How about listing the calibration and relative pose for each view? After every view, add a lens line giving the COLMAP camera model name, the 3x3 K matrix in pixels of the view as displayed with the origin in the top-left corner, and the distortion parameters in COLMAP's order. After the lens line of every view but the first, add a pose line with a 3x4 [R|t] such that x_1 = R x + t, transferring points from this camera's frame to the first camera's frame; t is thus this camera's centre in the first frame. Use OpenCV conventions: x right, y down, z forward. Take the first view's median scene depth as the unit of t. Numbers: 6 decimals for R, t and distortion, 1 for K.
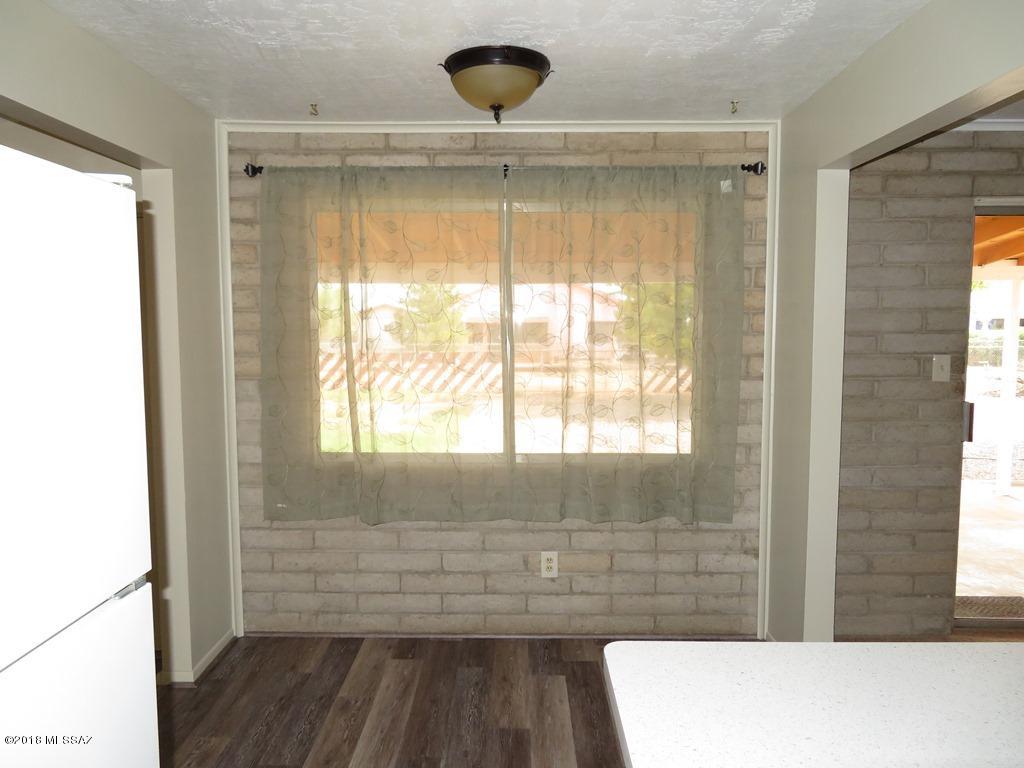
lens RADIAL K [[734.9, 0, 512.7], [0, 734.9, 383.1], [0, 0, 1]] dist [-0.005679, 0.008579]
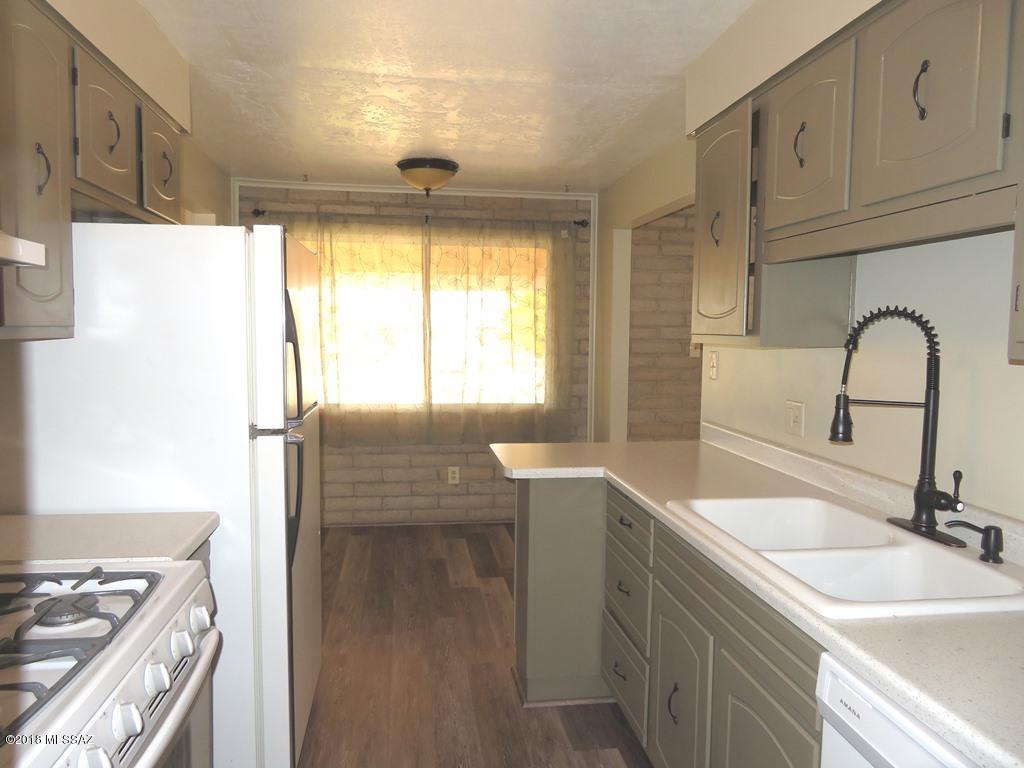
lens RADIAL K [[734.9, 0, 513.6], [0, 734.9, 382.5], [0, 0, 1]] dist [-0.005679, 0.008579]
pose [[0.987673, 0.001284, 0.156529, -0.068712], [0.000181, 0.999956, -0.009345, 0.069744], [-0.156534, 0.009258, 0.987629, -0.546010]]
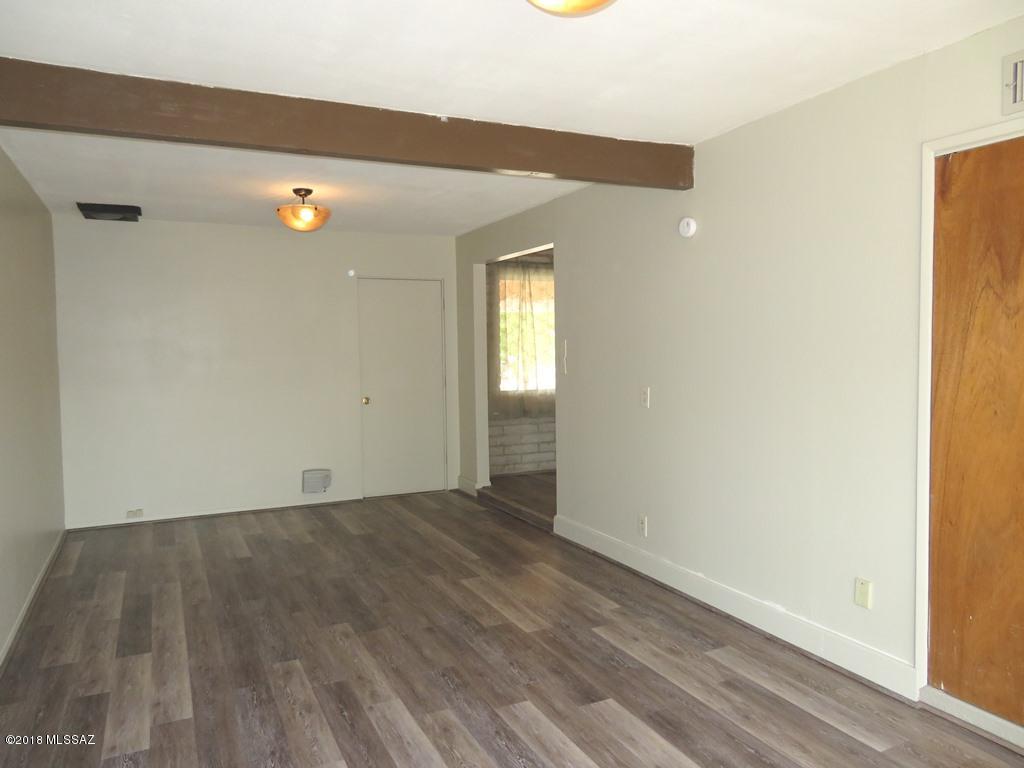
lens RADIAL K [[735.0, 0, 513.0], [0, 735.0, 383.8], [0, 0, 1]] dist [0.004363, 0.000896]
pose [[0.892577, -0.035758, 0.449474, -1.245457], [0.050381, 0.998517, -0.020610, 0.125262], [-0.448071, 0.041041, 0.893055, -0.973619]]
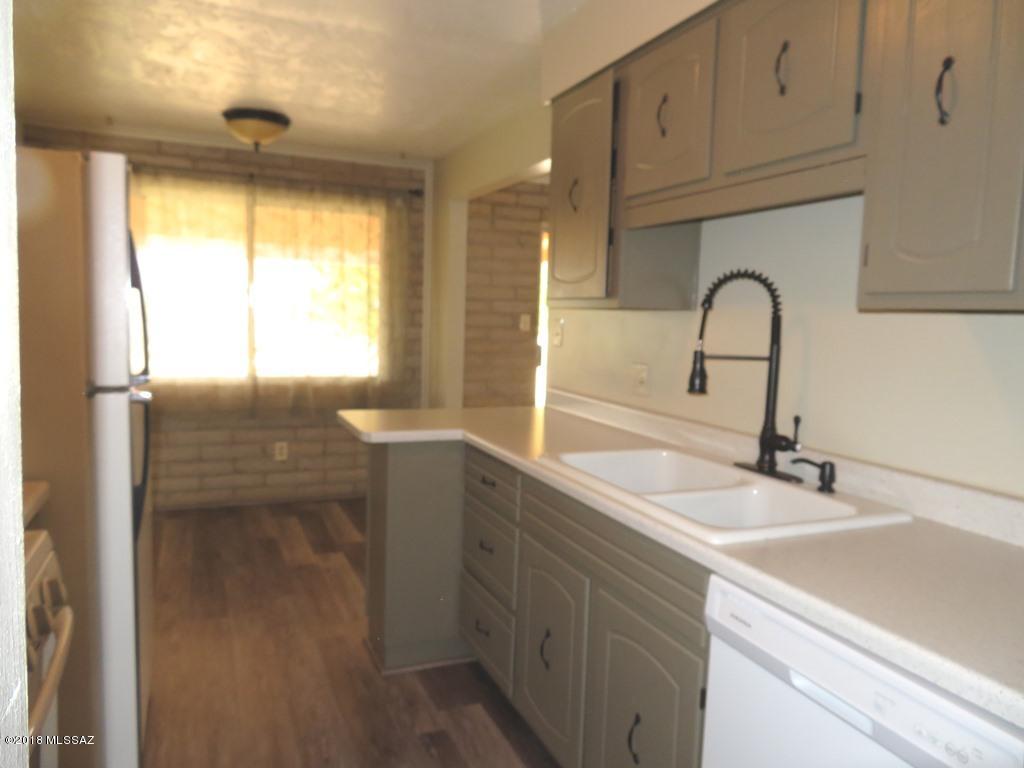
lens RADIAL K [[734.9, 0, 515.7], [0, 734.9, 379.8], [0, 0, 1]] dist [-0.005679, 0.008579]
pose [[0.913714, -0.004876, 0.406330, -0.119210], [0.000210, 0.999934, 0.011527, 0.091392], [-0.406359, -0.010447, 0.913654, -0.526658]]
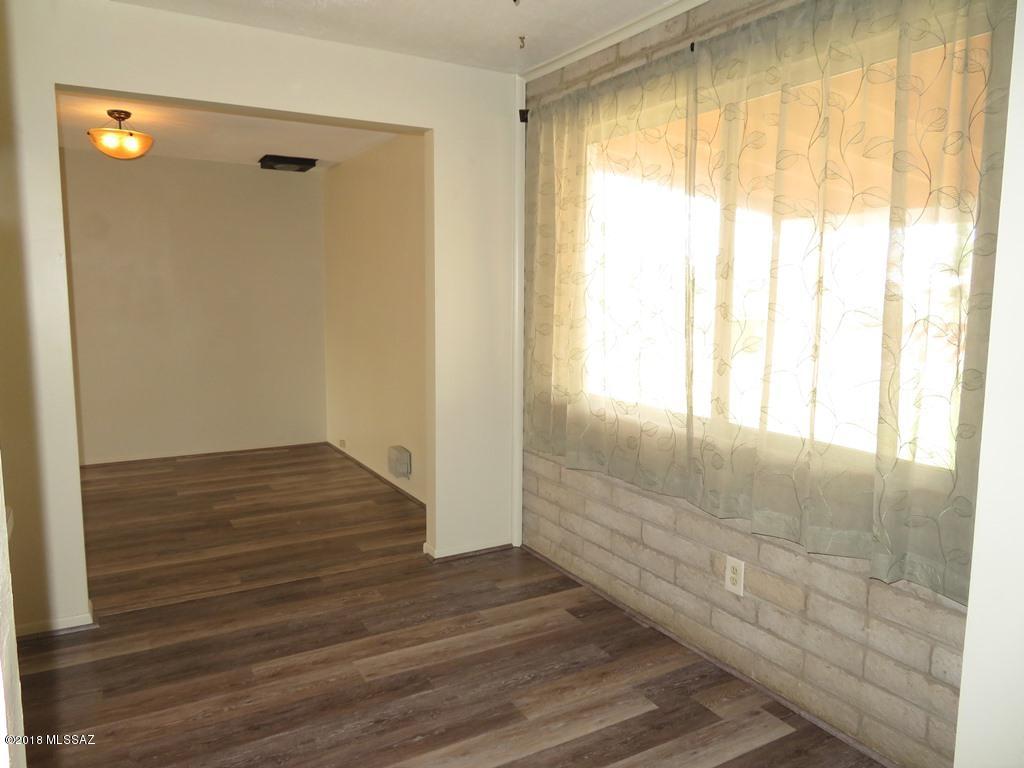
lens RADIAL K [[734.9, 0, 511.9], [0, 734.9, 383.0], [0, 0, 1]] dist [-0.005679, 0.008579]
pose [[0.505914, 0.111342, -0.855367, 0.567025], [-0.077588, 0.993488, 0.083431, 0.007861], [0.859087, 0.024157, 0.511259, 0.430752]]
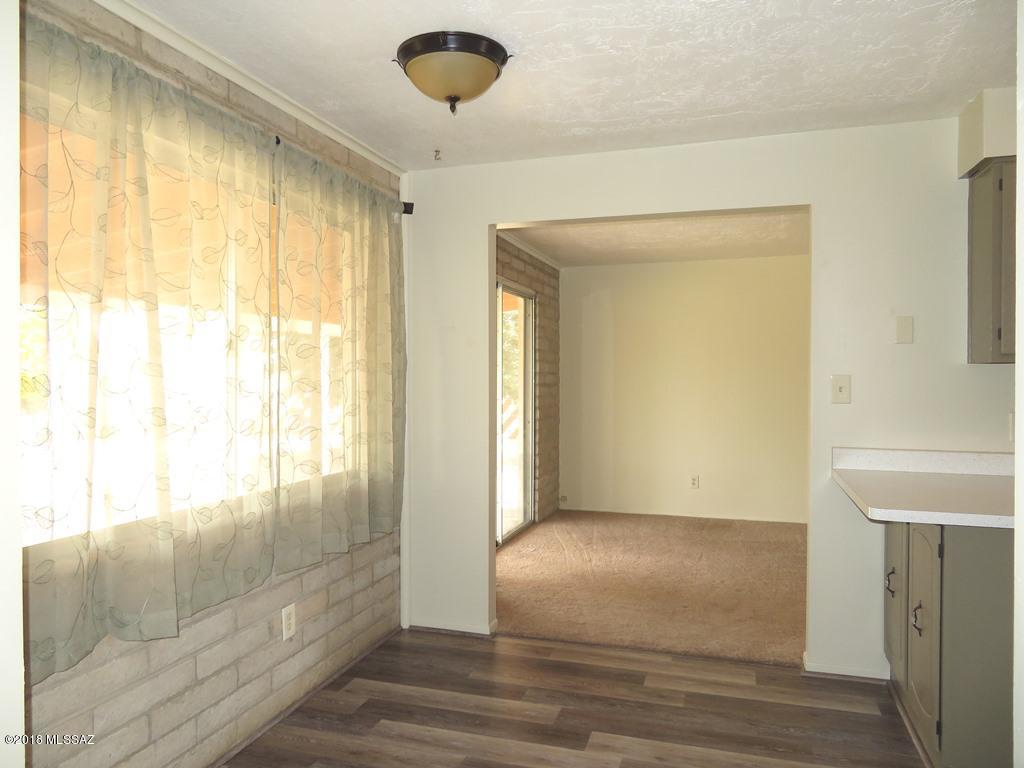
lens RADIAL K [[734.9, 0, 514.7], [0, 734.9, 381.6], [0, 0, 1]] dist [-0.005679, 0.008579]
pose [[0.286758, -0.008438, 0.957966, -0.689767], [0.077833, 0.996861, -0.014518, 0.007943], [-0.954836, 0.078725, 0.286515, 0.509277]]
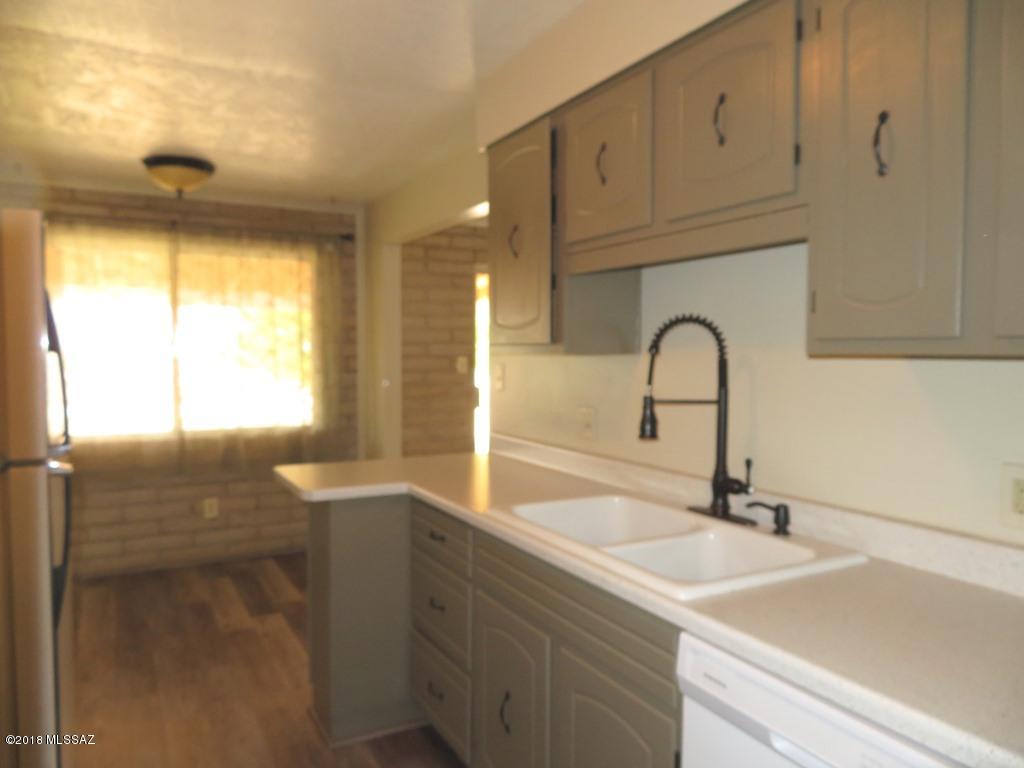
lens RADIAL K [[734.9, 0, 514.2], [0, 734.9, 382.1], [0, 0, 1]] dist [-0.005679, 0.008579]
pose [[0.873392, -0.016091, 0.486753, -0.124398], [0.036881, 0.998769, -0.033161, 0.078789], [-0.485620, 0.046914, 0.872910, -0.507985]]
